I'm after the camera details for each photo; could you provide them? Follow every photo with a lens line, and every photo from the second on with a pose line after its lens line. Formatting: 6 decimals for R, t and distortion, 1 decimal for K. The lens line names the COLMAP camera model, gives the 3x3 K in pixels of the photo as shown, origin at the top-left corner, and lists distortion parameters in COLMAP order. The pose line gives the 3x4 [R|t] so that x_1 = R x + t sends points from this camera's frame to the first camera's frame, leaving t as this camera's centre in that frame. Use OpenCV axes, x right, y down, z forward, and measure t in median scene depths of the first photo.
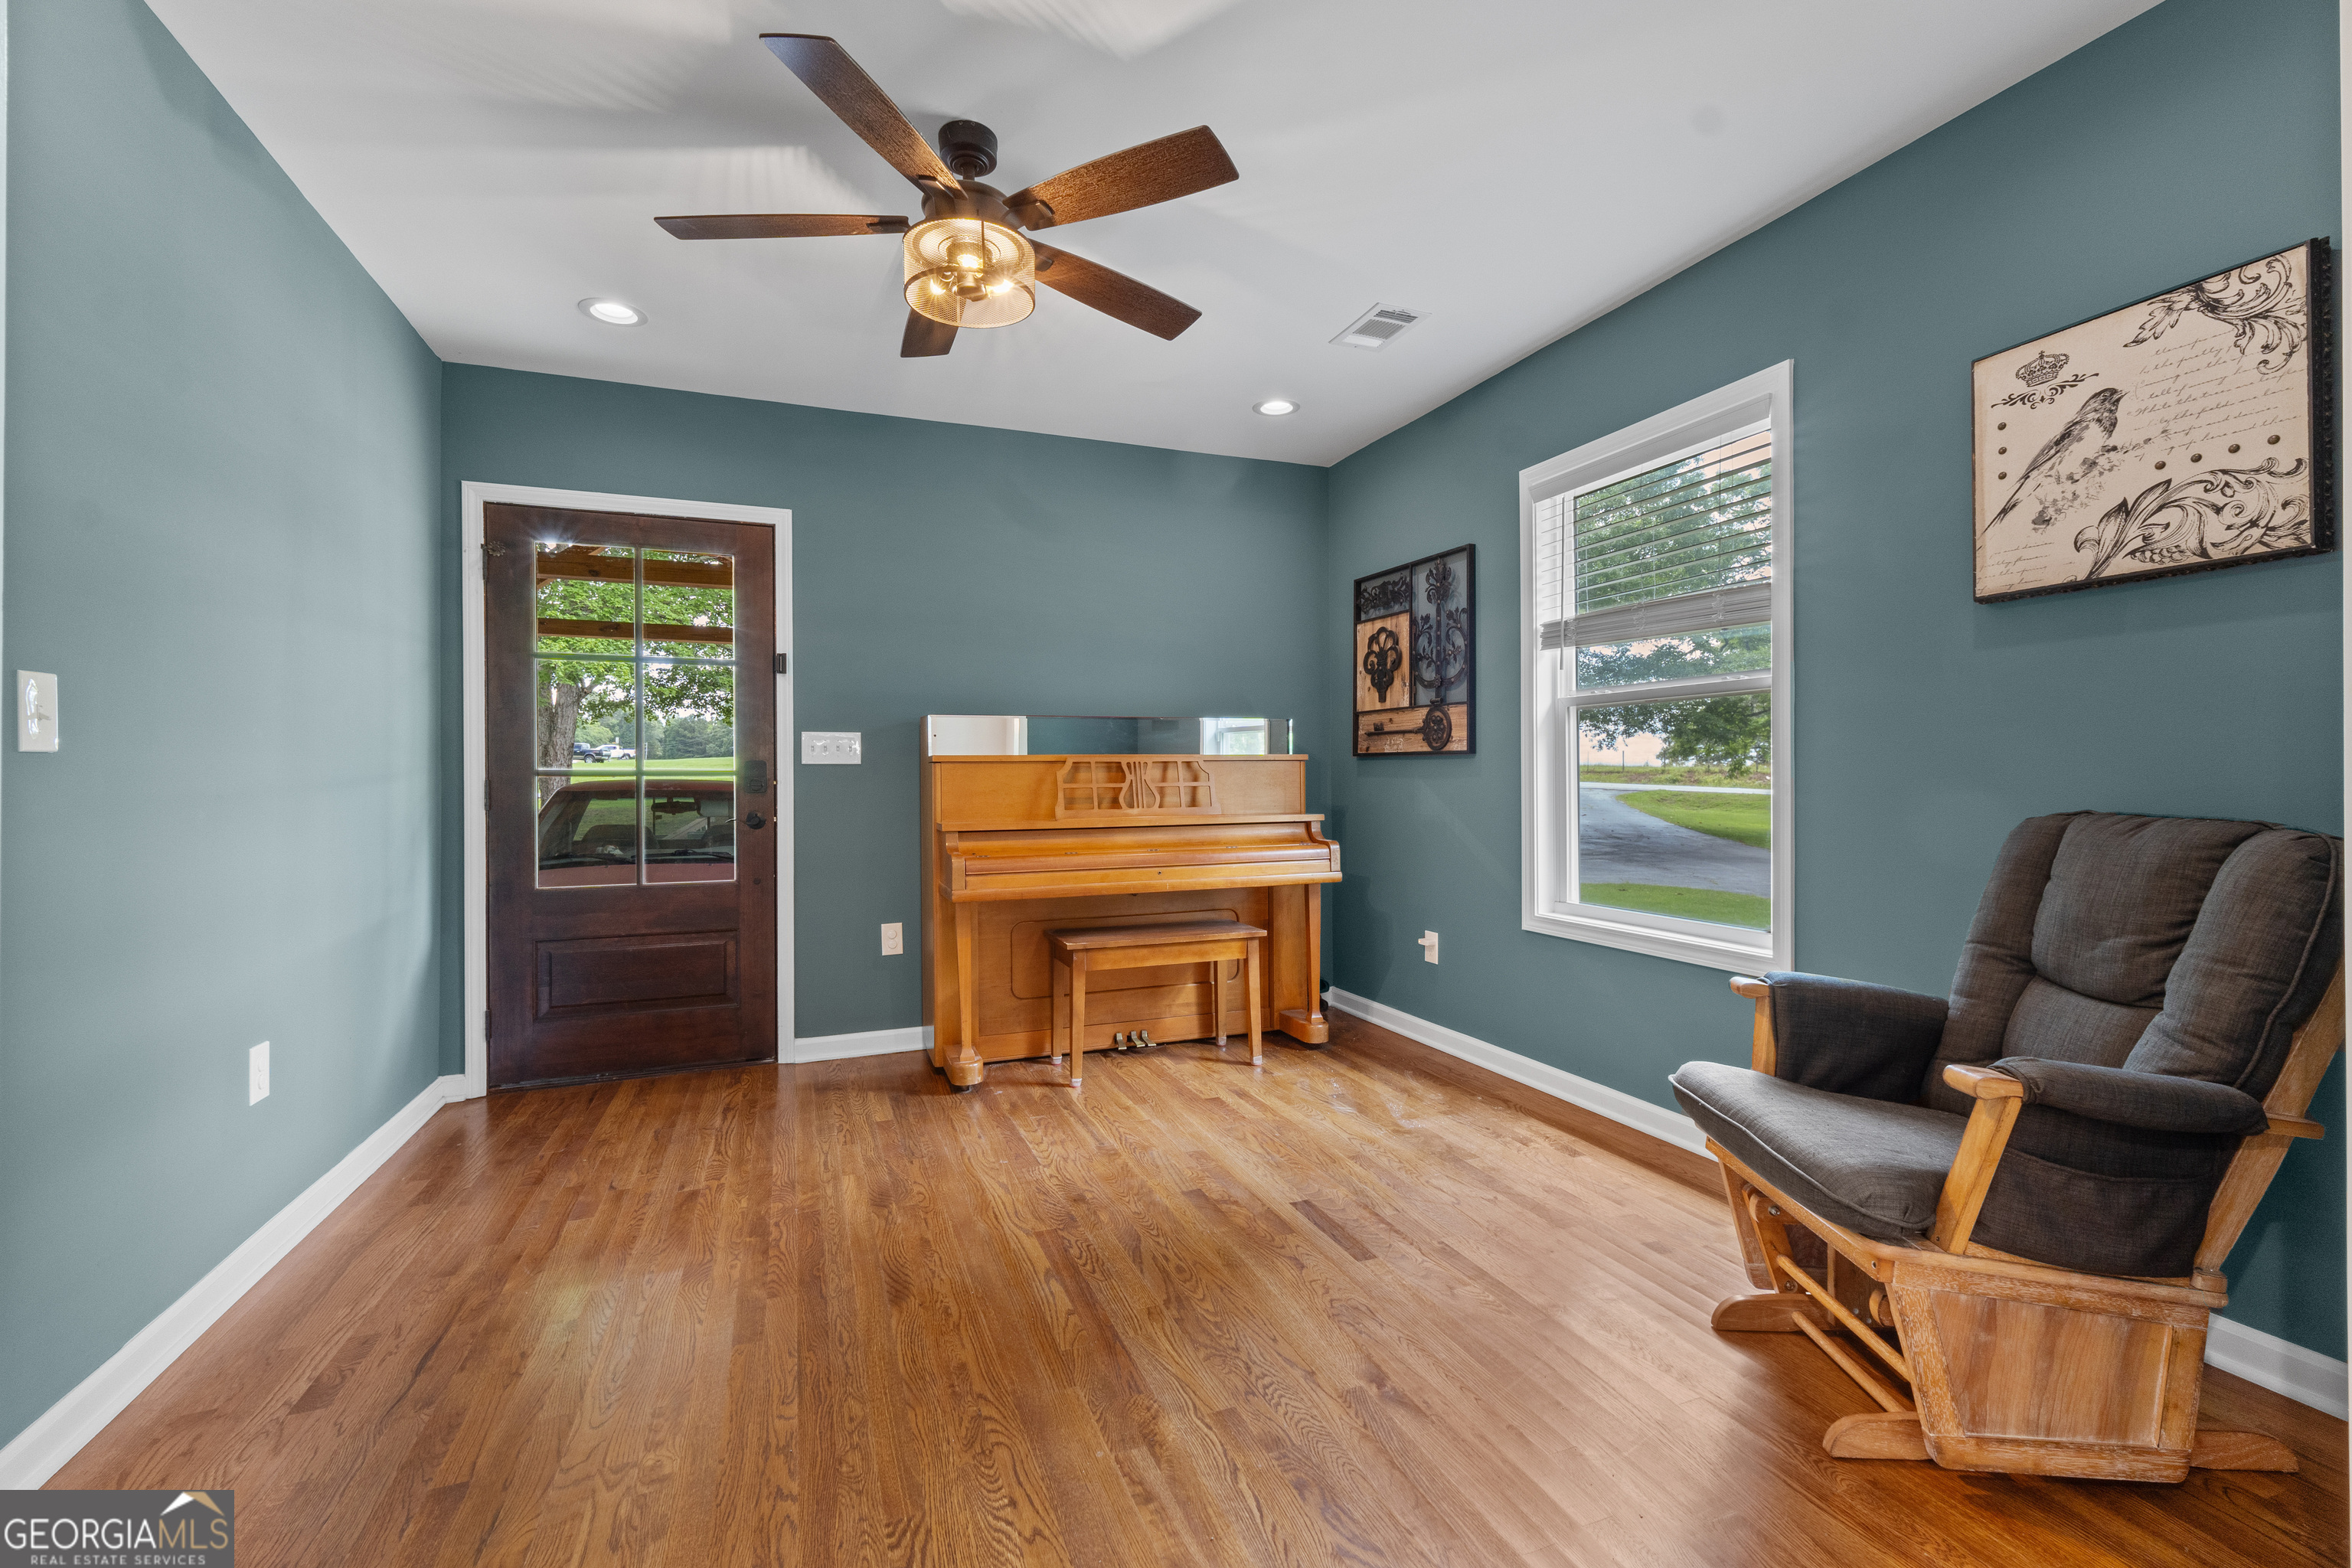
lens RADIAL K [[994.9, 0, 1176.8], [0, 994.9, 783.5], [0, 0, 1]] dist [0.010112, -0.001196]
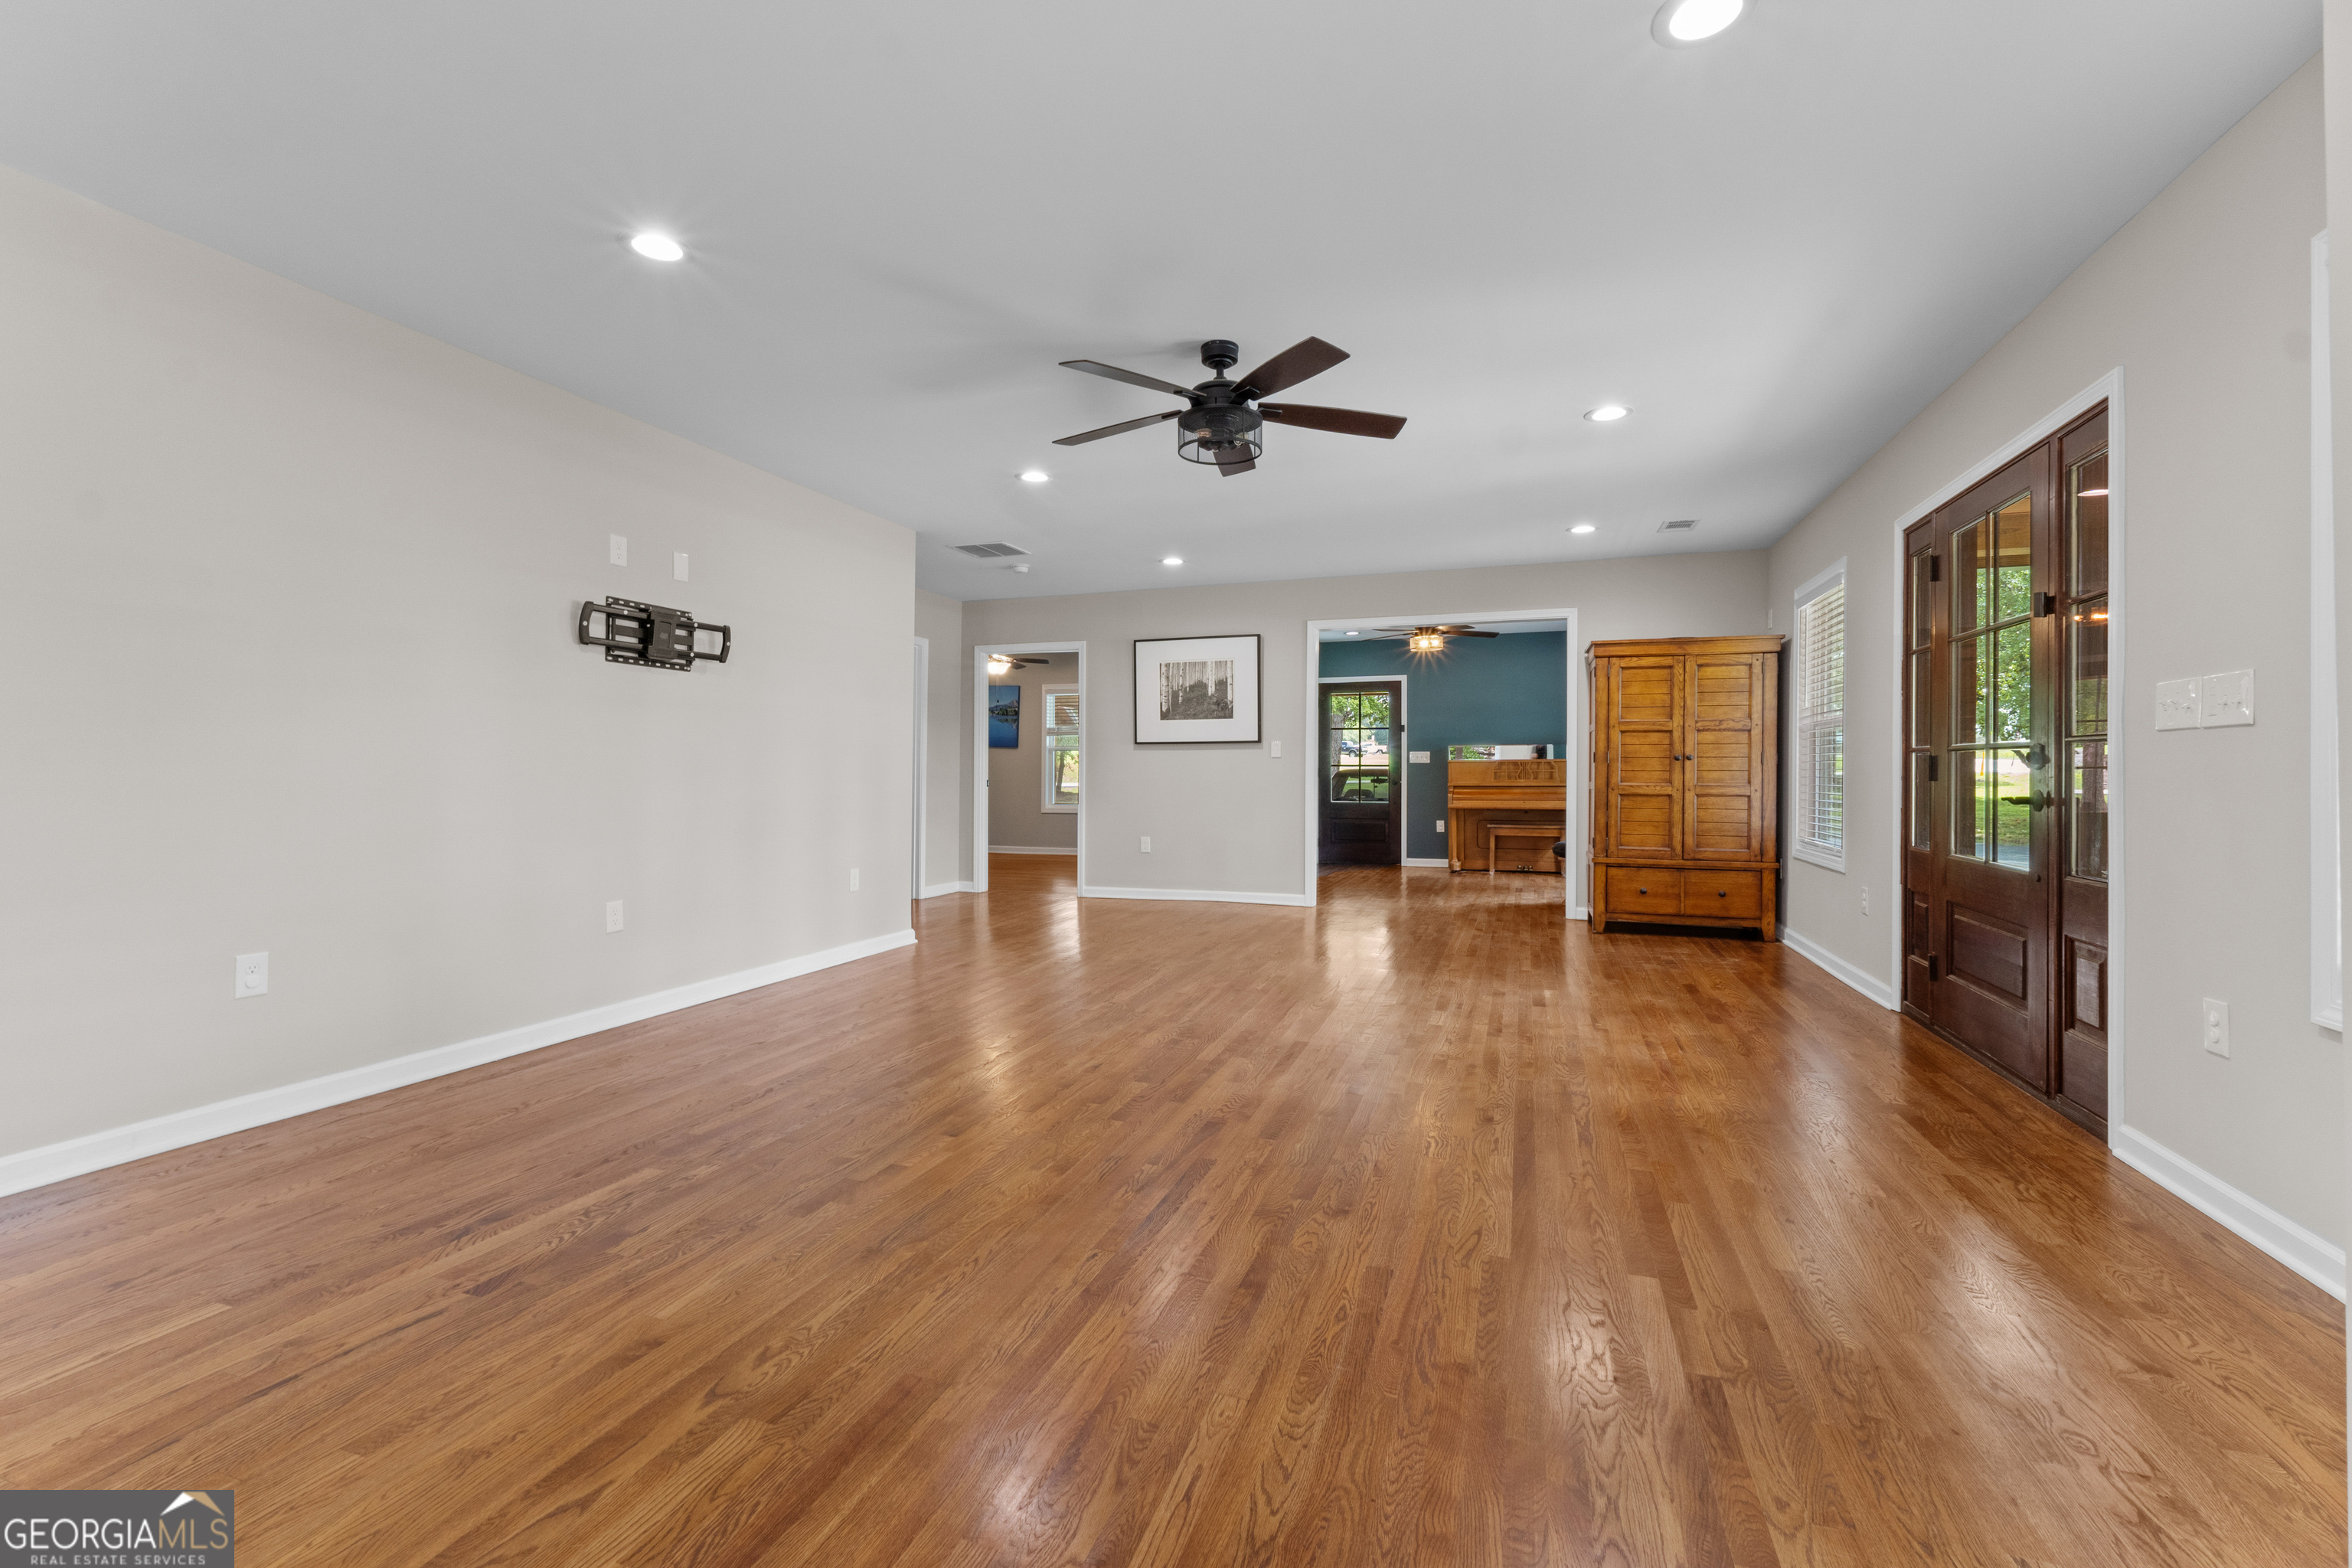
lens RADIAL K [[994.9, 0, 1208.8], [0, 994.9, 777.3], [0, 0, 1]] dist [0.010112, -0.001196]
pose [[0.779808, 0.008290, -0.625964, 0.966458], [-0.007194, 0.999965, 0.004281, 0.013507], [0.625978, 0.001165, 0.779840, -1.594685]]
